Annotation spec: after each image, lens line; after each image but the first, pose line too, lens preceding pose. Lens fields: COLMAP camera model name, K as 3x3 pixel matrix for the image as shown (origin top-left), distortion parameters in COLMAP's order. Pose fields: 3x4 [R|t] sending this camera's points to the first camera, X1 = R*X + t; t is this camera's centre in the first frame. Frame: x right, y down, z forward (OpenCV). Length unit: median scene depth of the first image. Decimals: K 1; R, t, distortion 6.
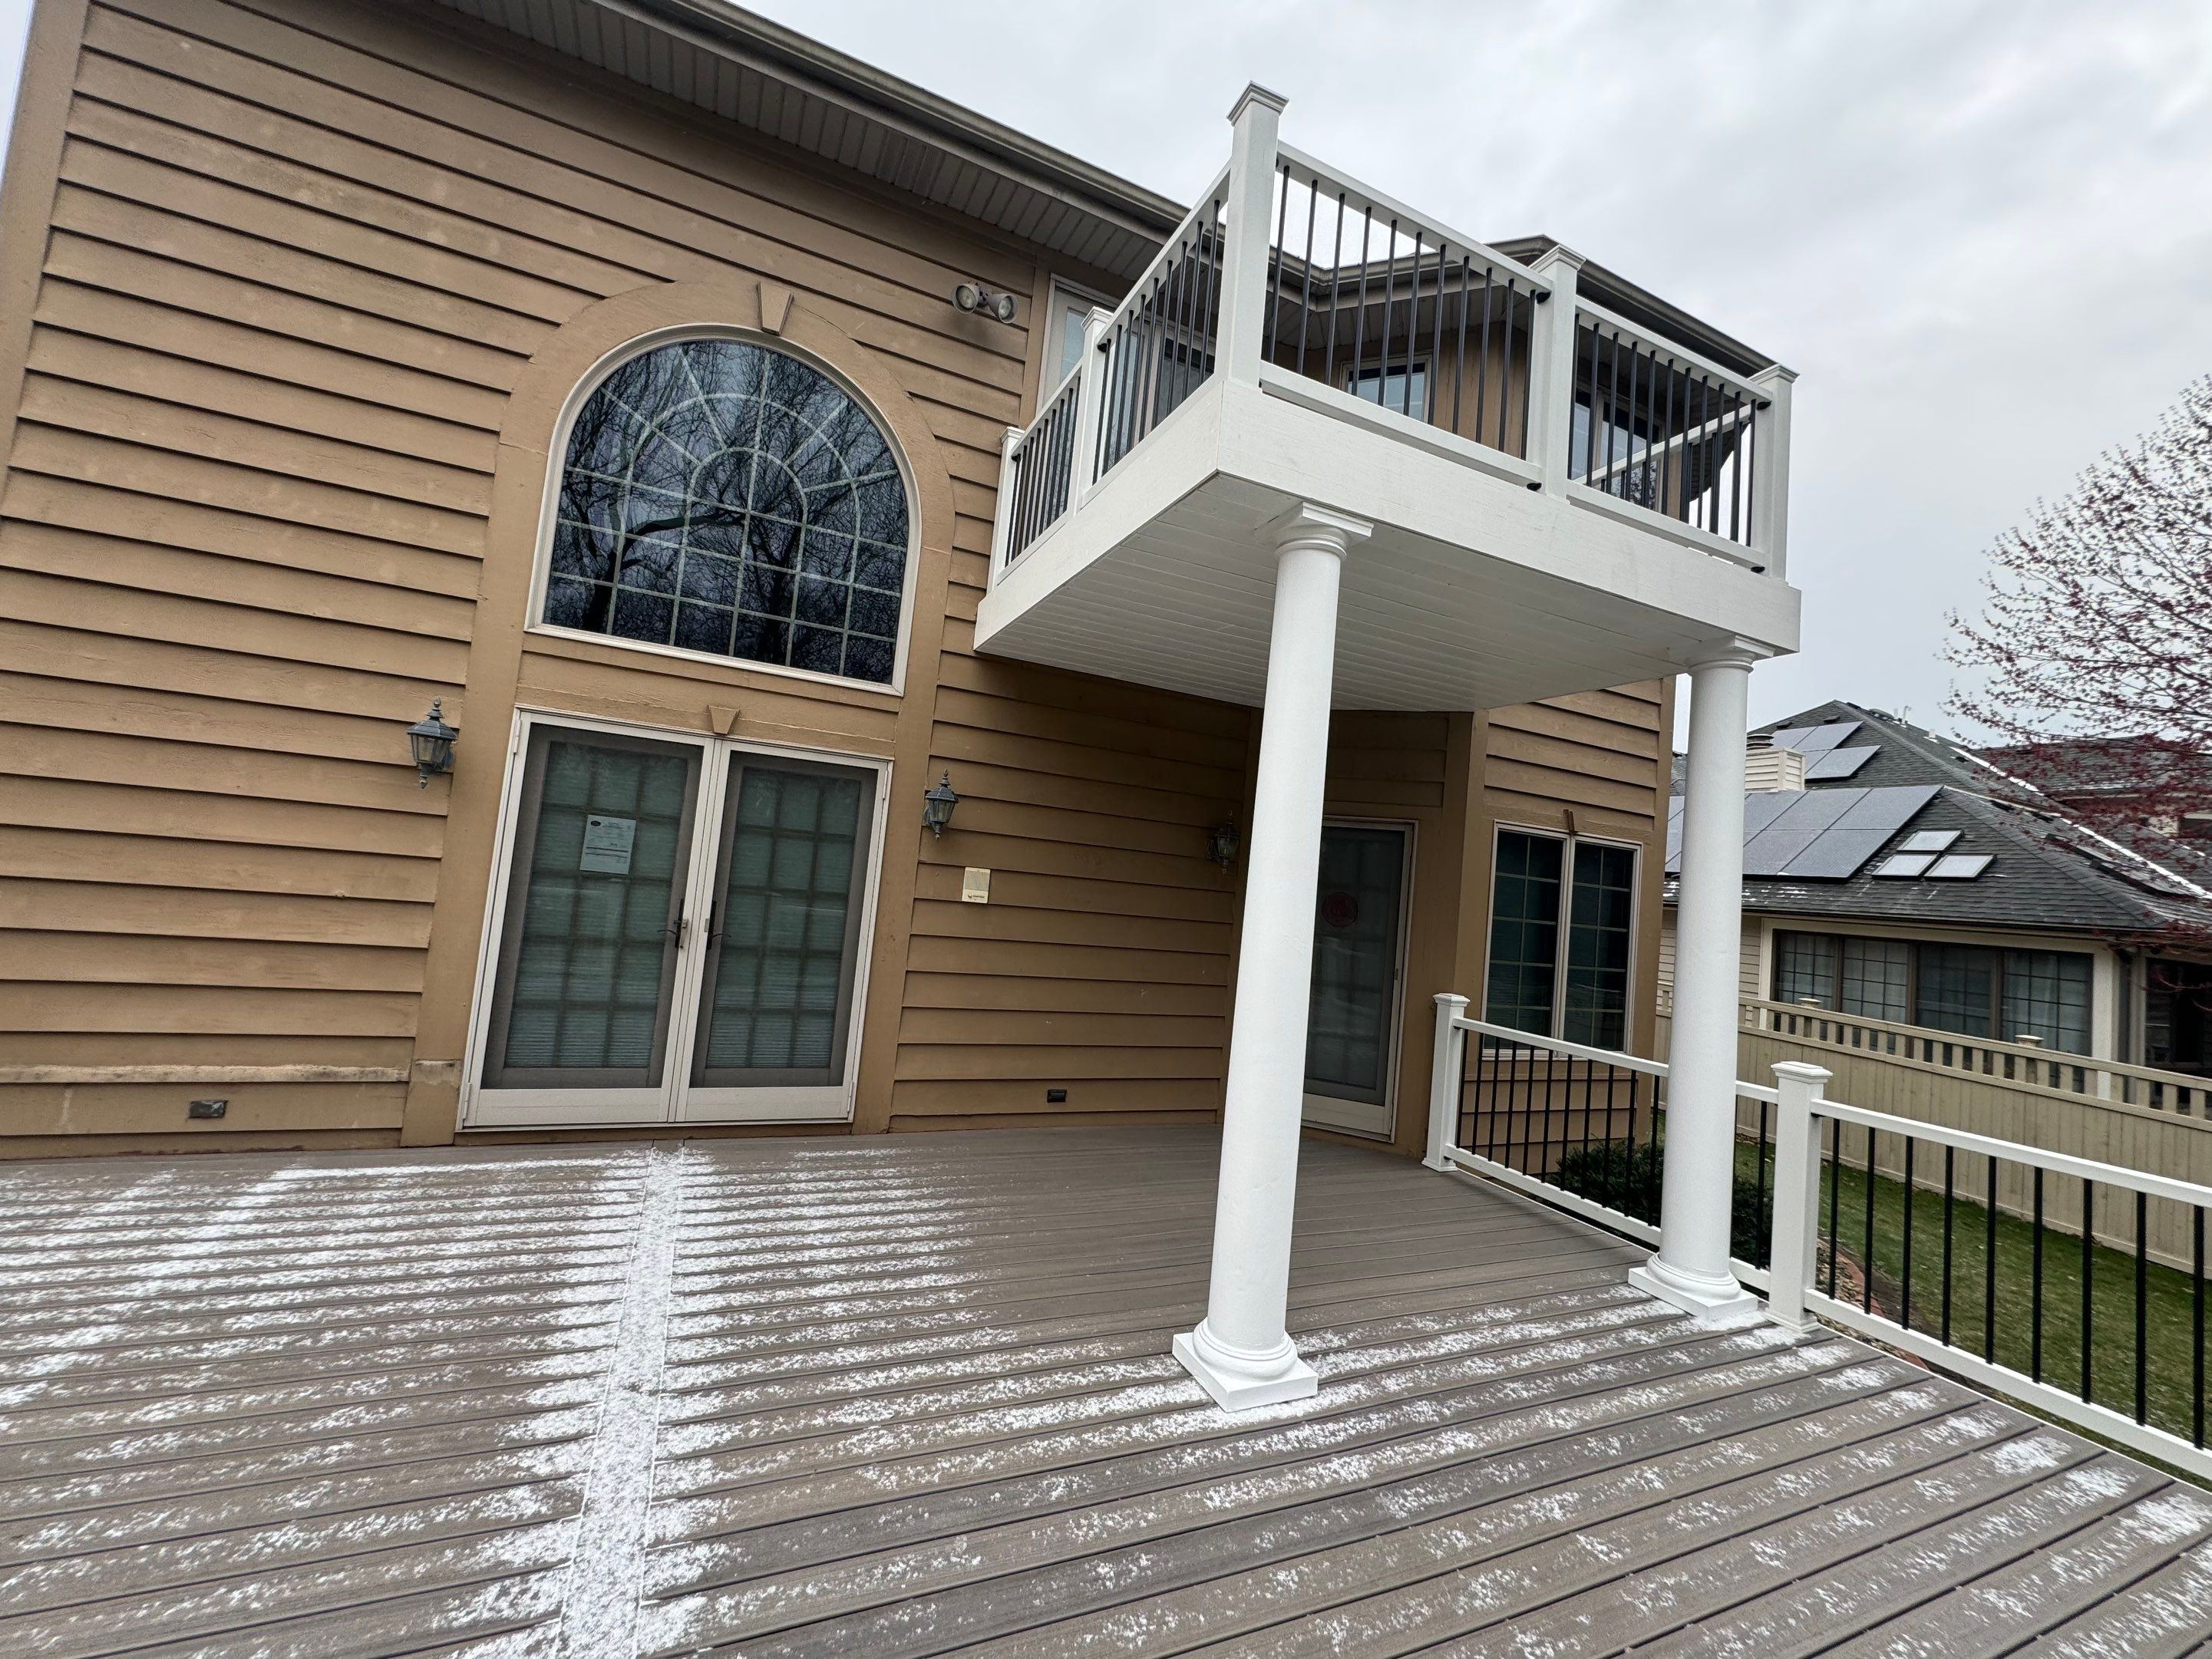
lens RADIAL K [[877.0, 0, 1104.8], [0, 877.0, 822.9], [0, 0, 1]] dist [-0.000358, 0.000082]
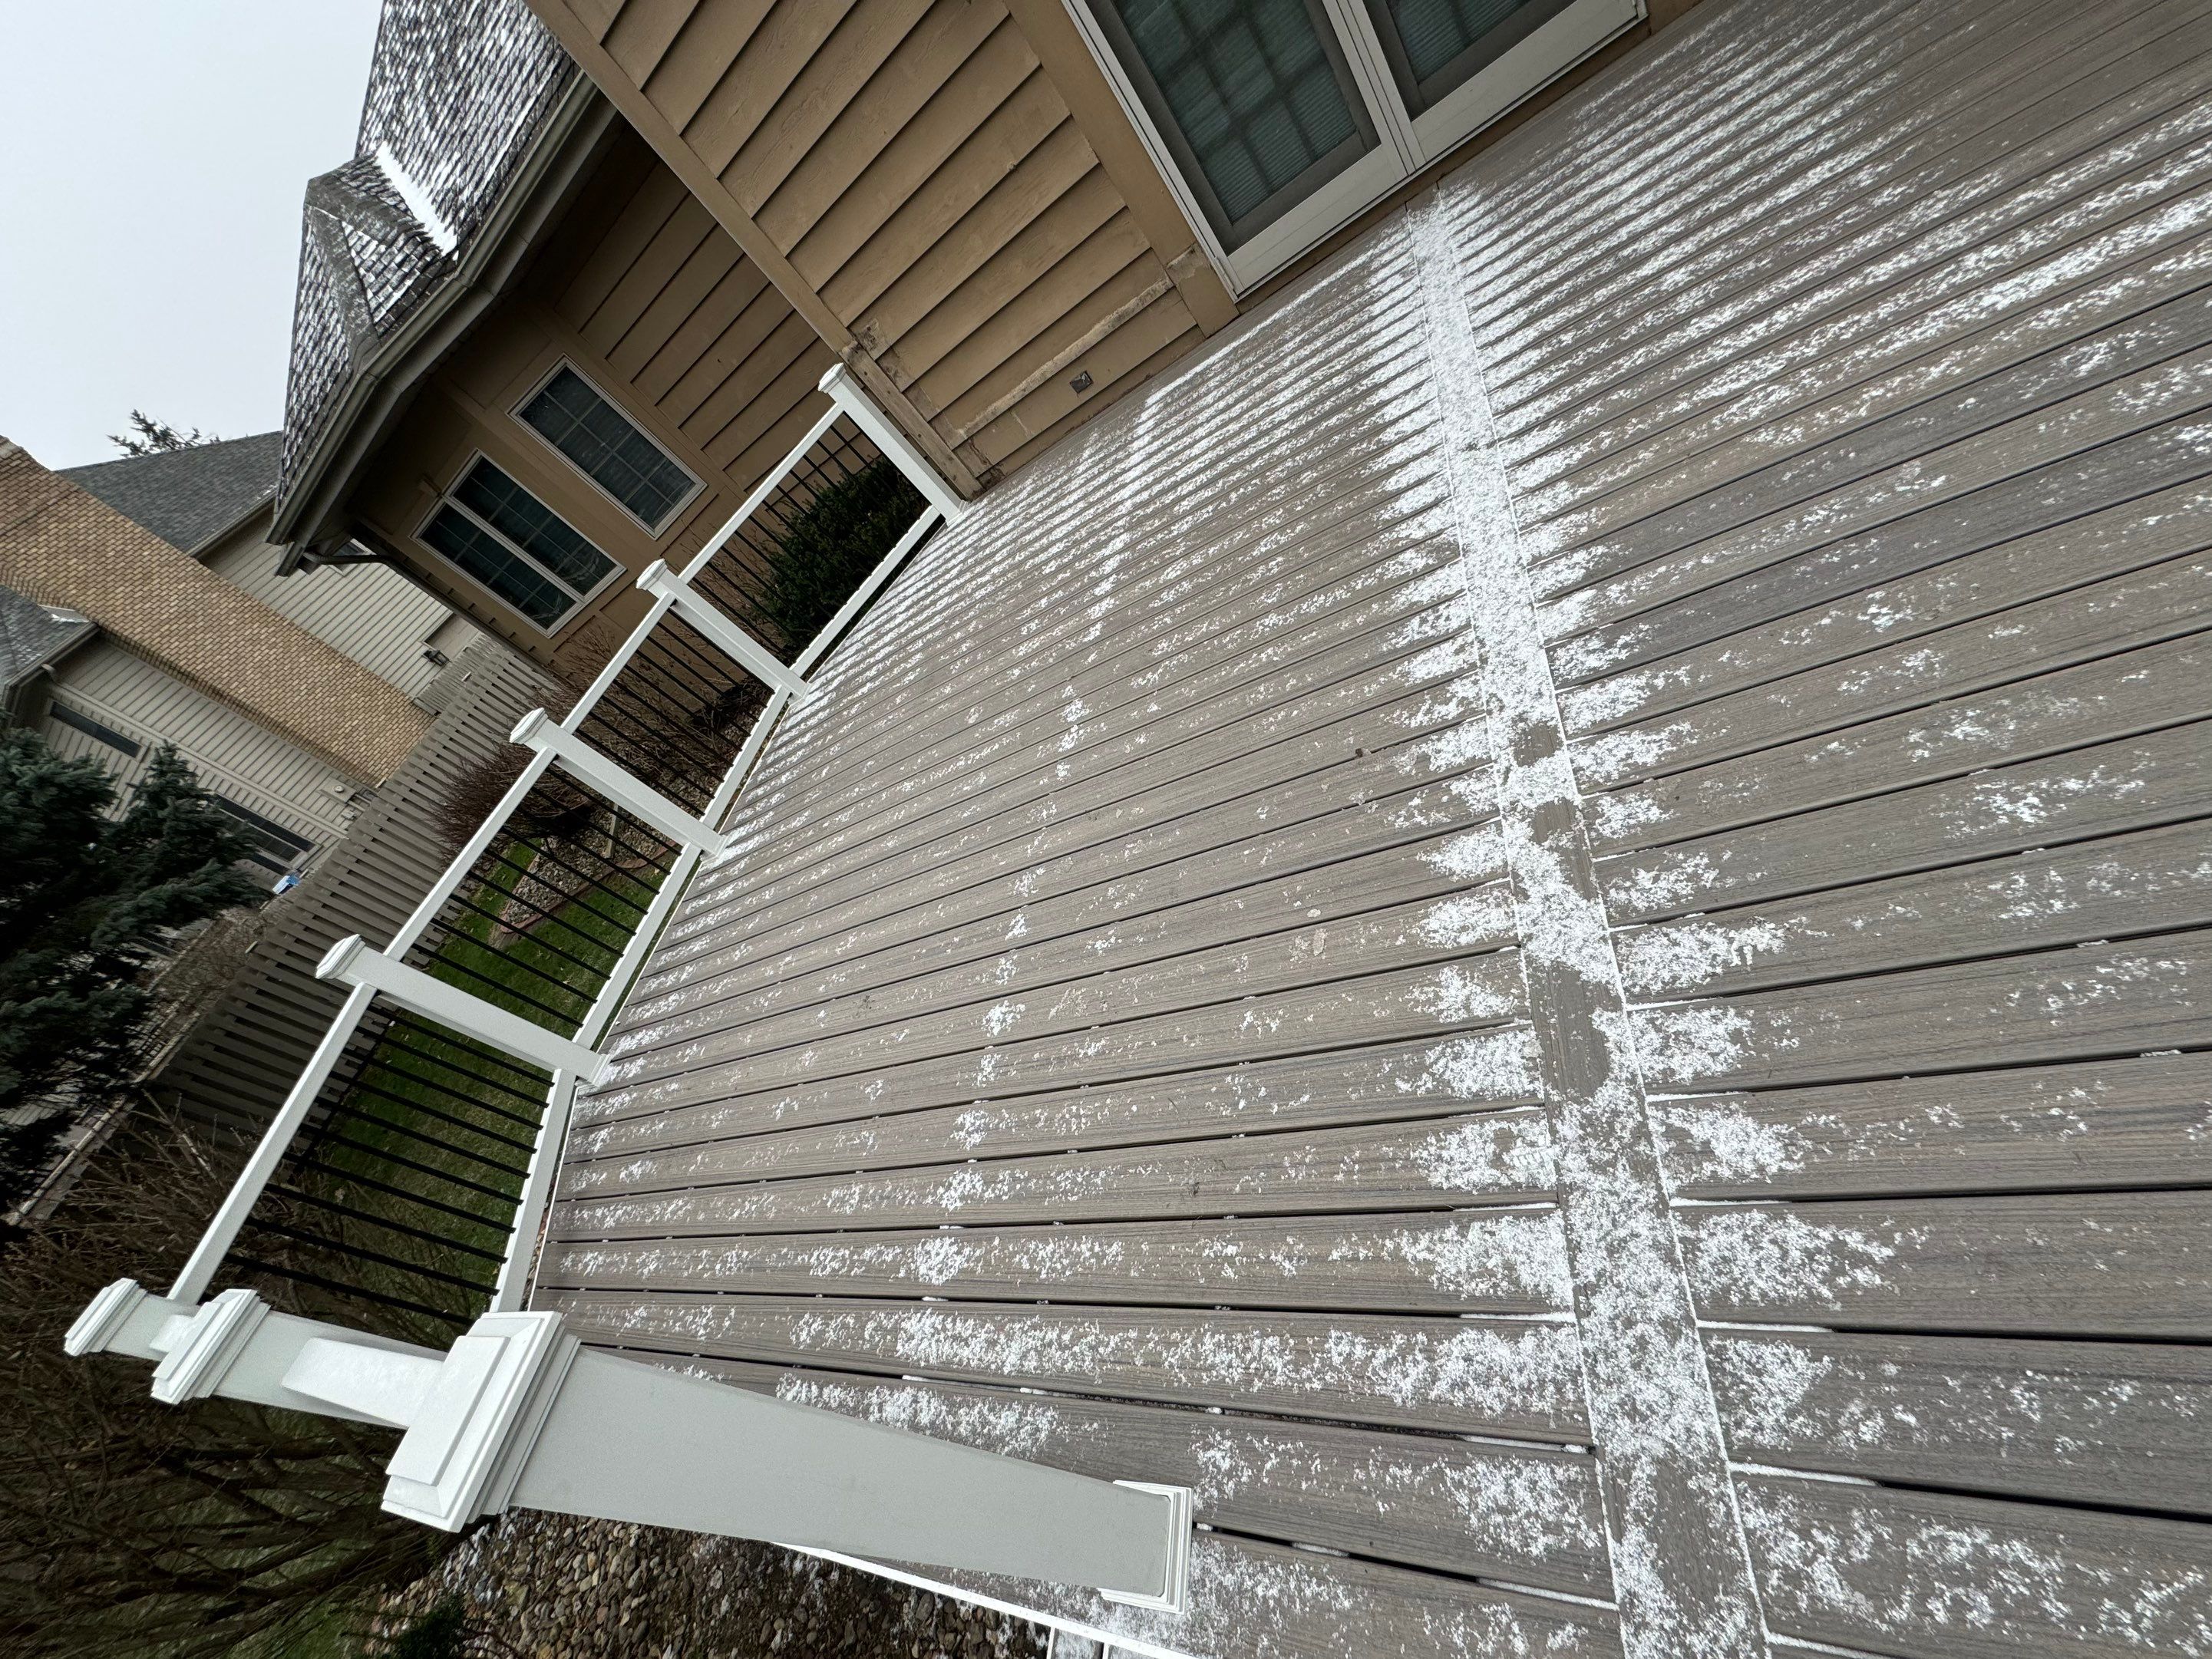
lens RADIAL K [[875.3, 0, 1105.7], [0, 875.3, 821.8], [0, 0, 1]] dist [-0.000672, 0.000459]
pose [[0.592709, 0.008472, -0.805372, 0.028139], [0.684560, 0.521543, 0.509284, 0.039685], [0.424351, -0.853183, 0.303324, 0.091719]]
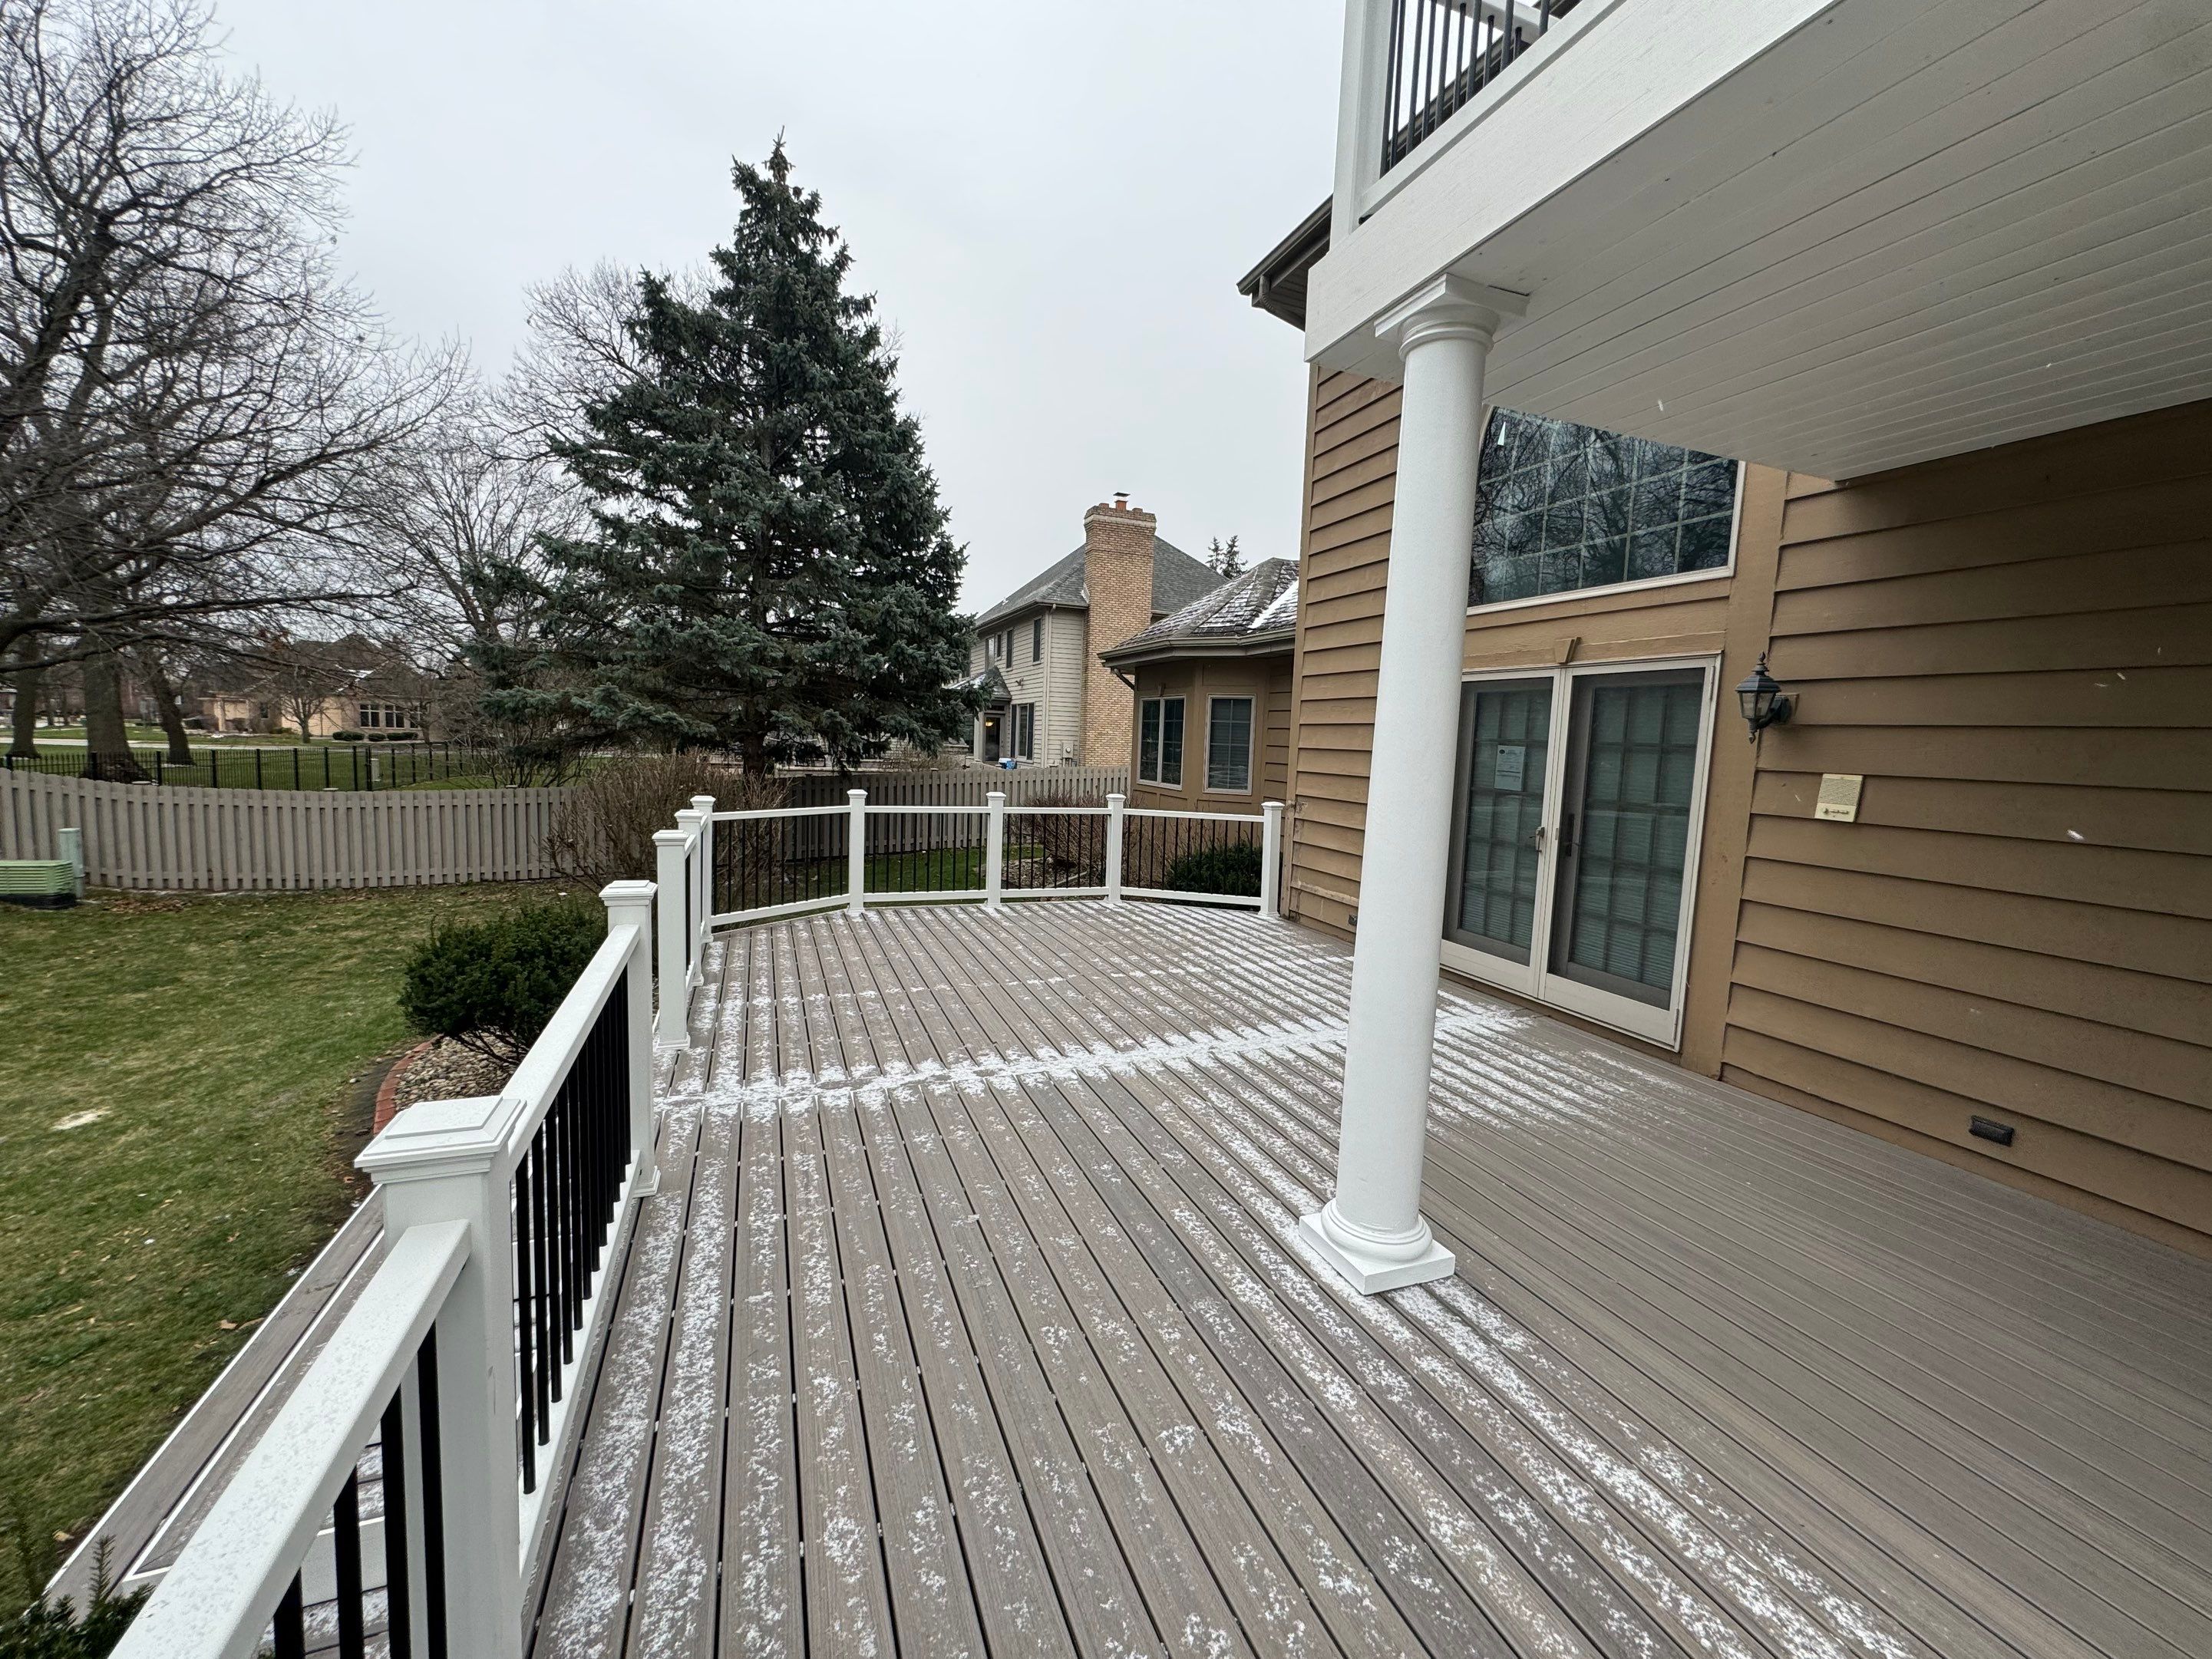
lens RADIAL K [[875.3, 0, 1105.7], [0, 875.3, 821.8], [0, 0, 1]] dist [-0.000672, 0.000459]
pose [[-0.047315, 0.001642, -0.998879, 0.923941], [0.023919, 0.999714, 0.000511, 0.112792], [0.998594, -0.023868, -0.047341, 0.613157]]
